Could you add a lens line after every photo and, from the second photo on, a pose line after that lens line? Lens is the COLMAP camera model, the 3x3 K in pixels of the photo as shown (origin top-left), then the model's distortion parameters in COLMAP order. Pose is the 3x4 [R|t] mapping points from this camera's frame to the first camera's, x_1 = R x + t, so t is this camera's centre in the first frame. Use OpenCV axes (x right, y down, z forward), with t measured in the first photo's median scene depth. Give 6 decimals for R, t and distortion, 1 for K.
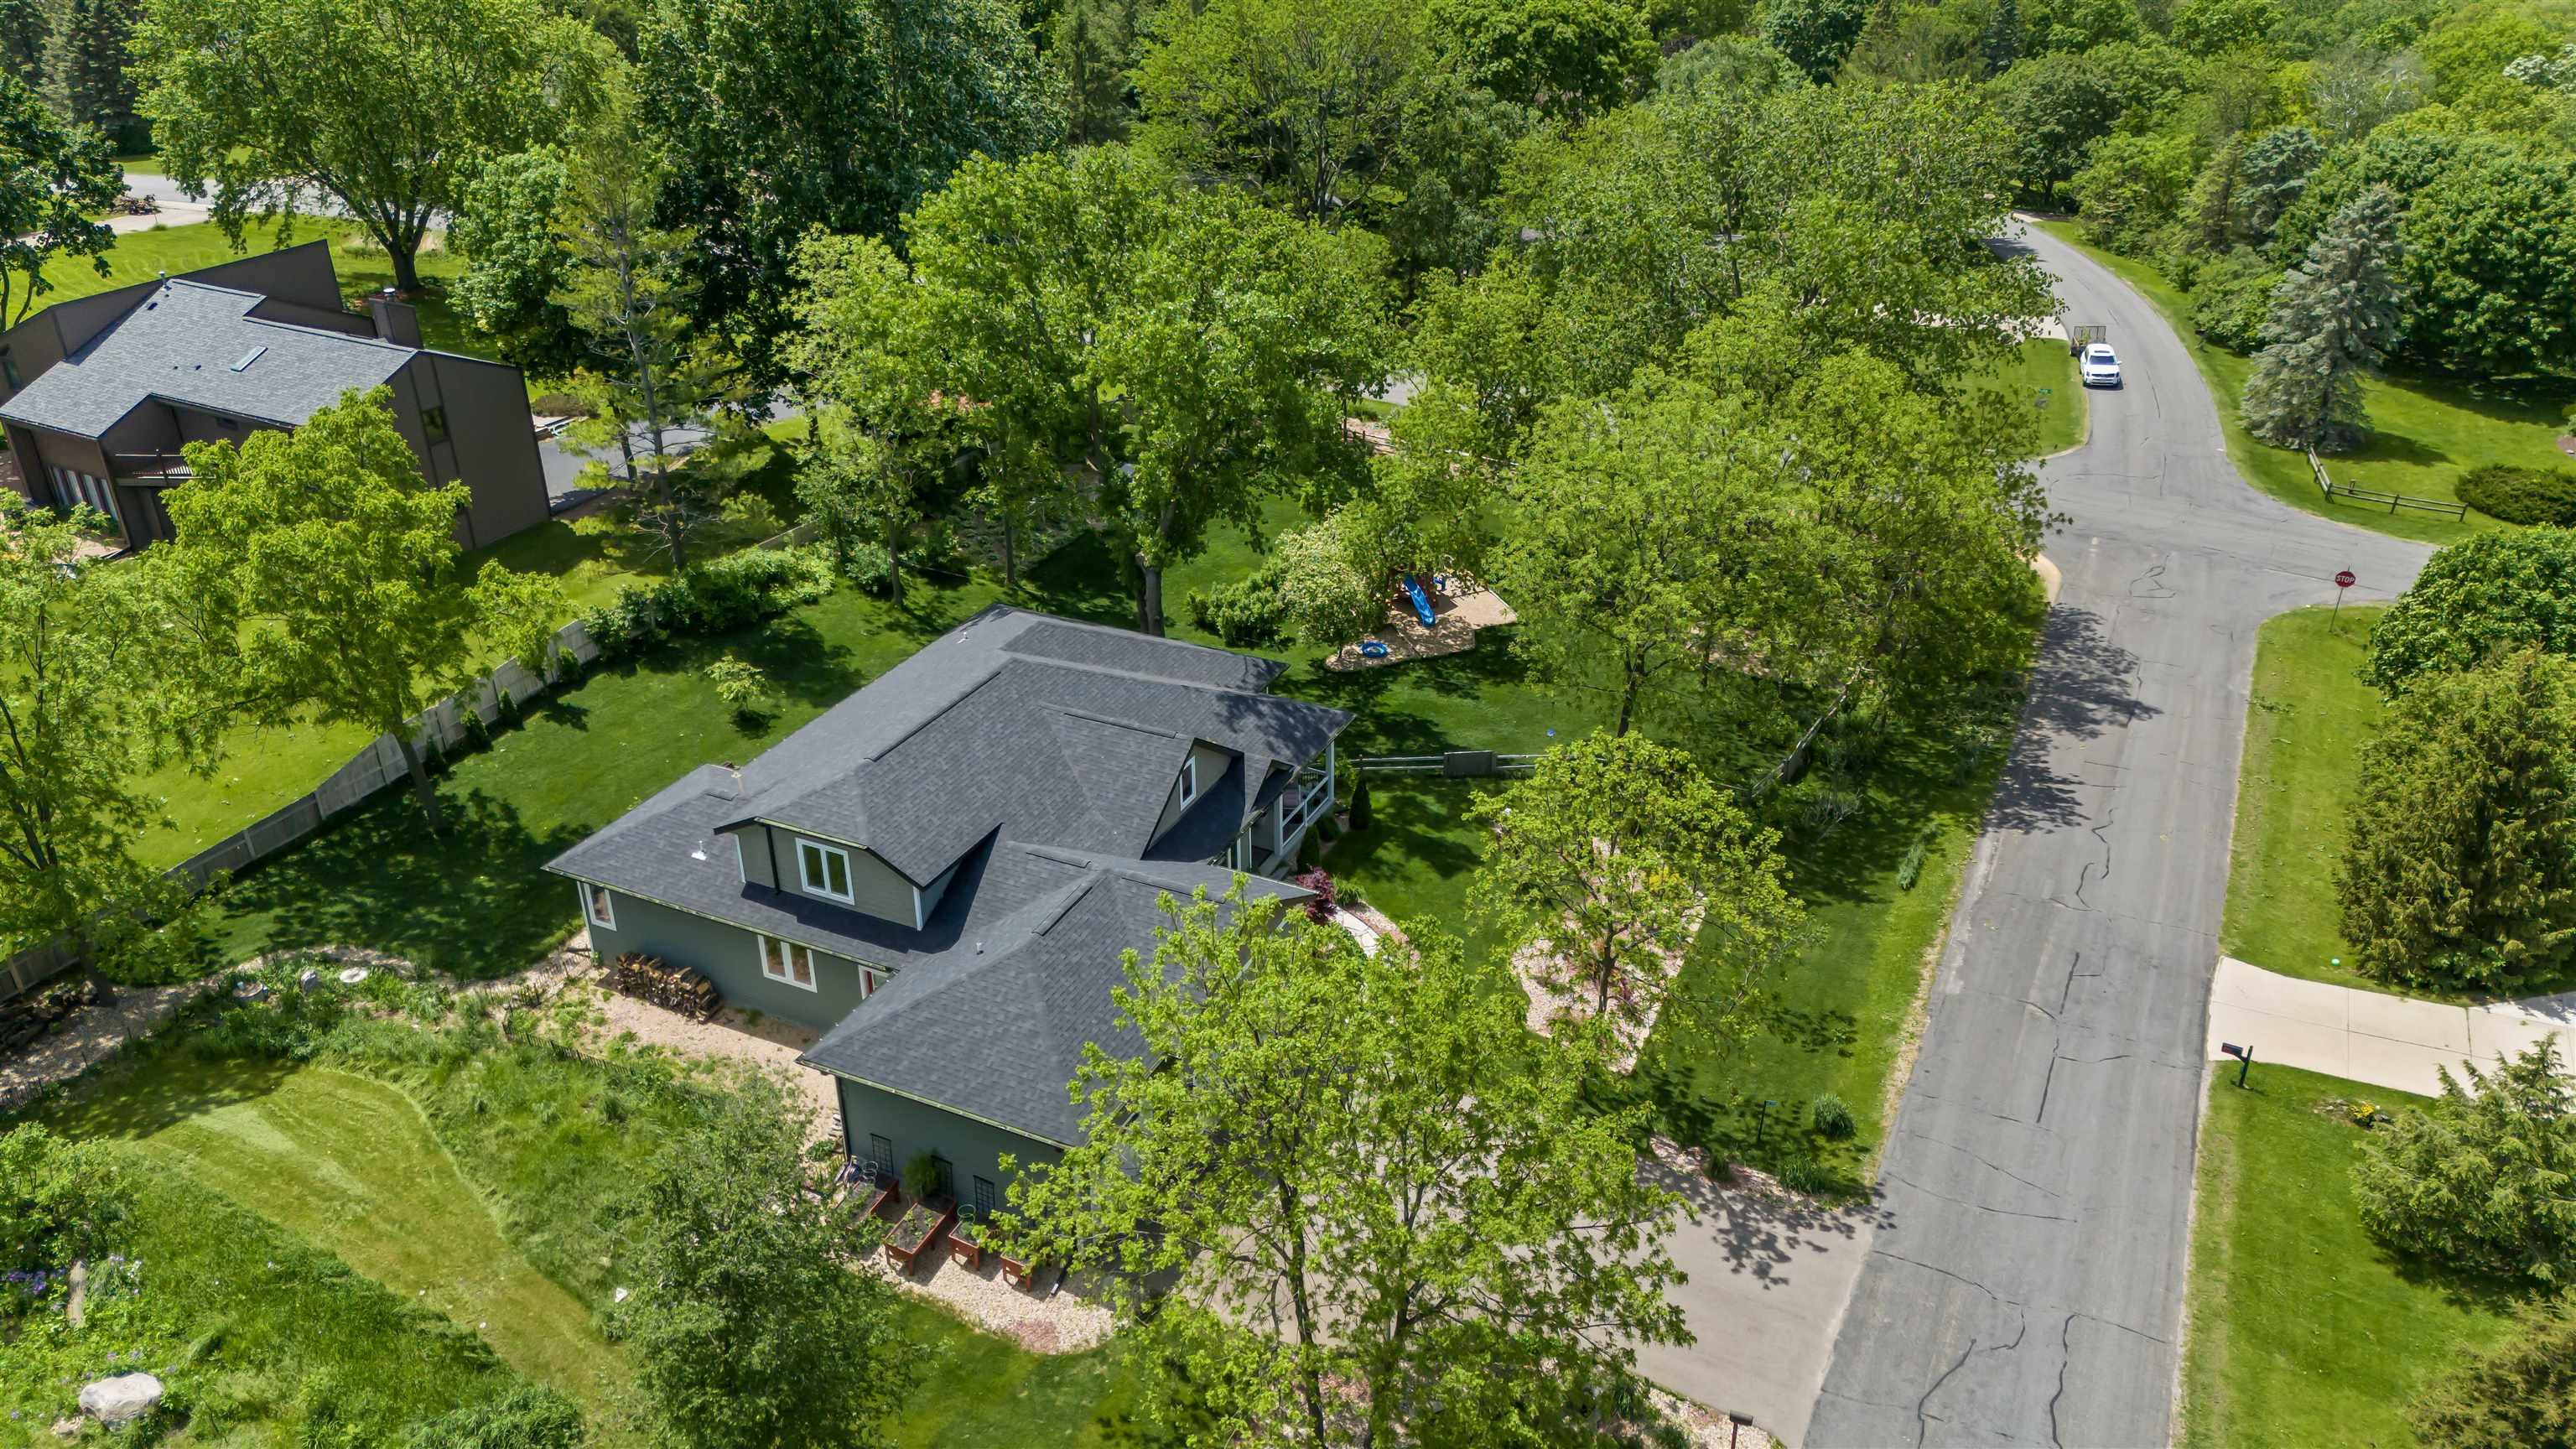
lens RADIAL K [[1897.3, 0, 1293.0], [0, 1897.3, 712.6], [0, 0, 1]] dist [0.073869, -0.066909]
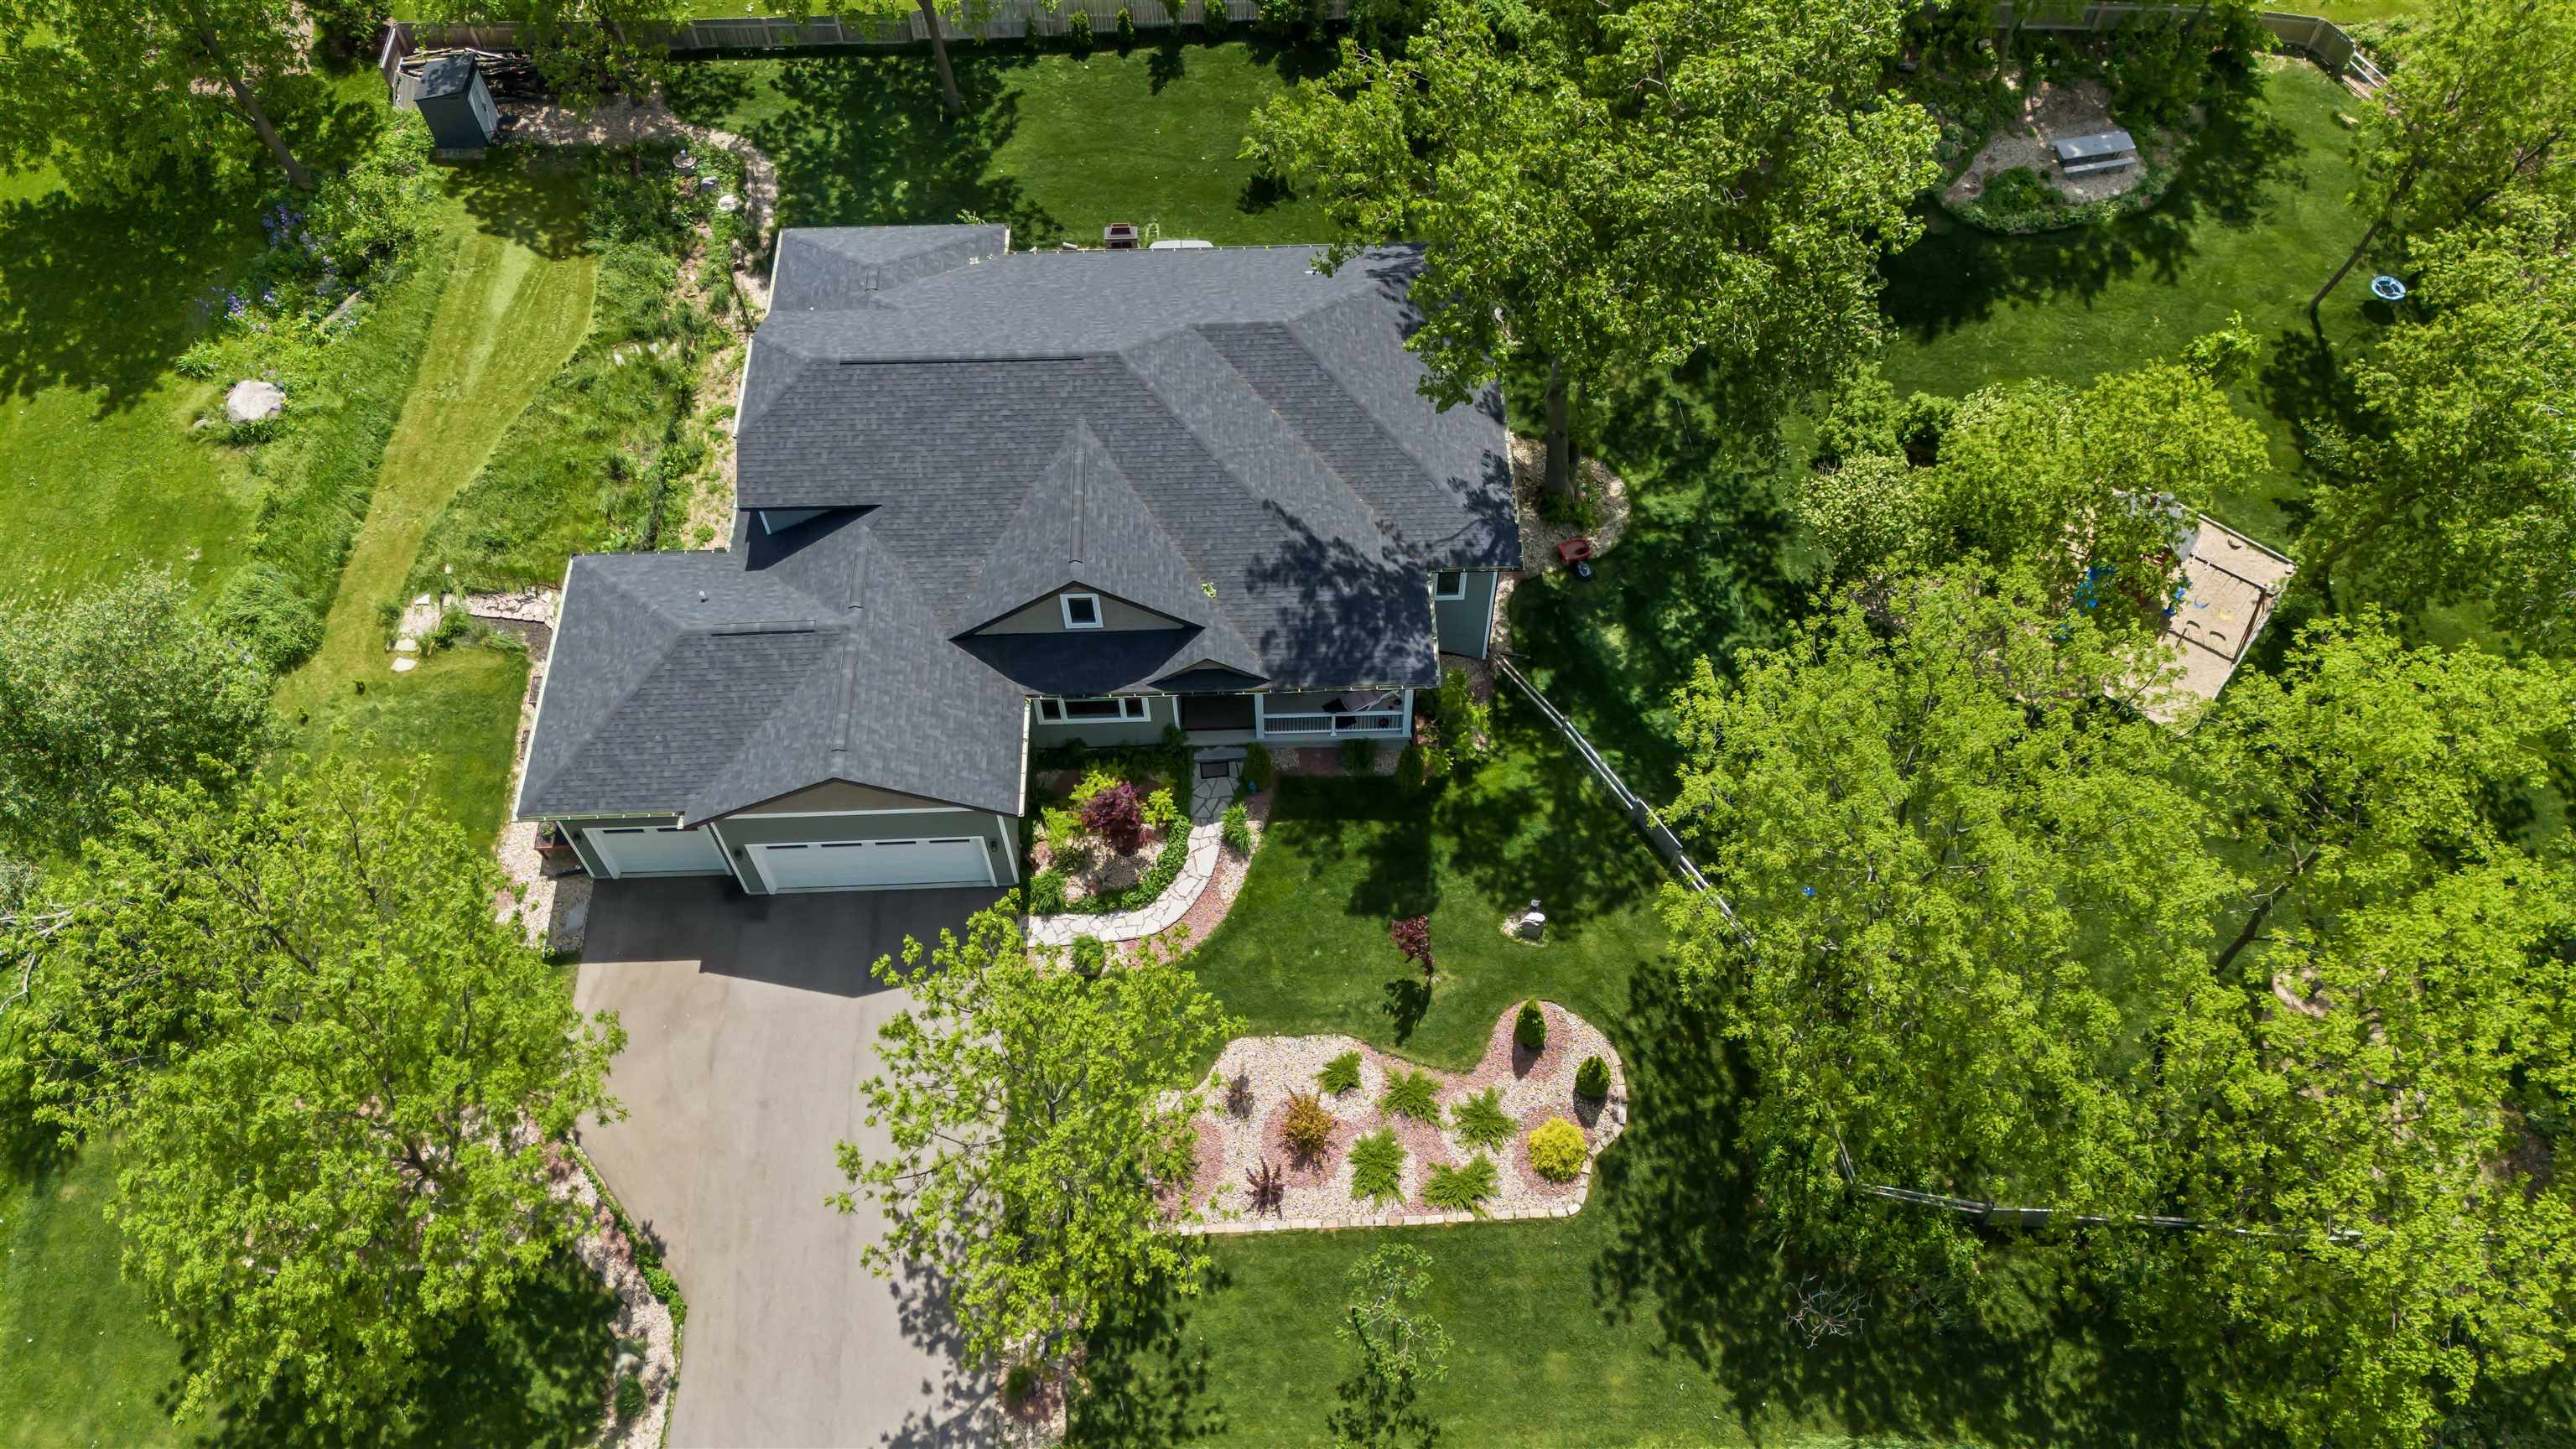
lens RADIAL K [[1897.3, 0, 1289.5], [0, 1897.3, 727.9], [0, 0, 1]] dist [0.073869, -0.066909]
pose [[0.461655, 0.740973, -0.487682, 0.455002], [-0.404484, 0.665132, 0.627688, -0.515560], [0.789473, -0.092515, 0.606773, 0.571533]]
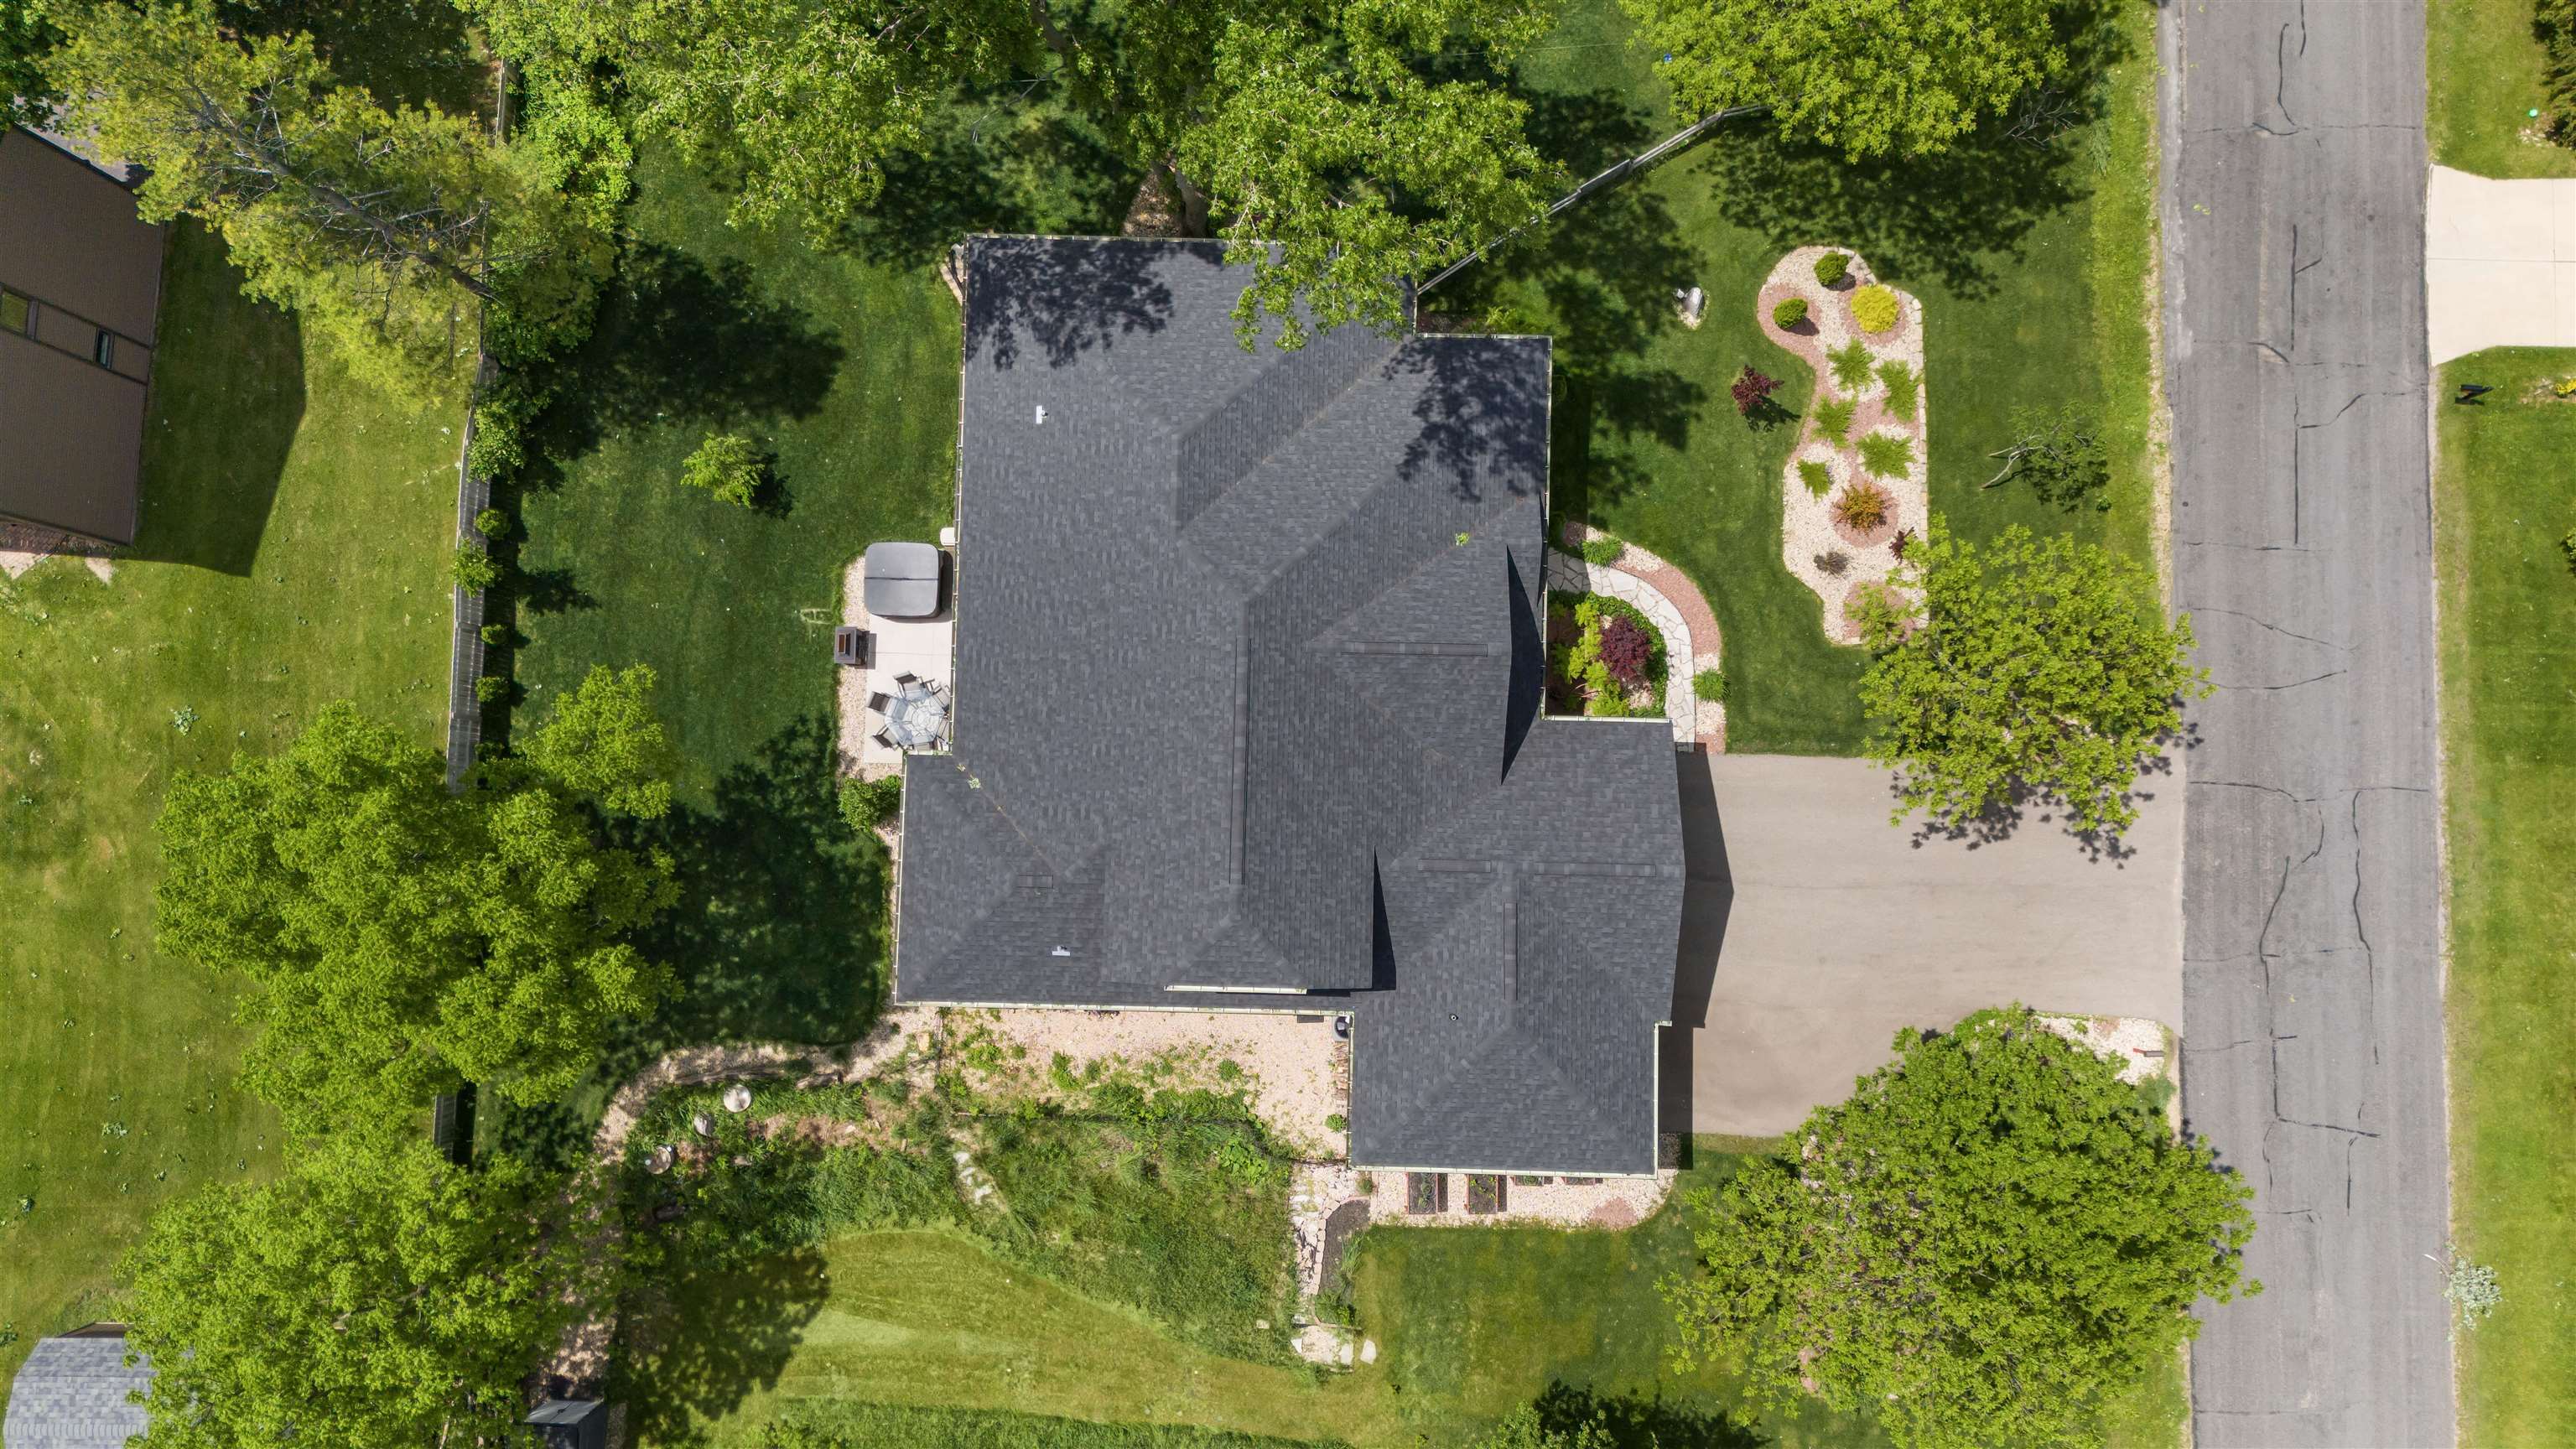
lens RADIAL K [[1897.3, 0, 1287.9], [0, 1897.3, 714.1], [0, 0, 1]] dist [0.073869, -0.066909]
pose [[0.910971, -0.412089, 0.017730, -0.177759], [0.199401, 0.477613, 0.855643, -0.759427], [-0.361069, -0.775931, 0.517263, 0.570446]]
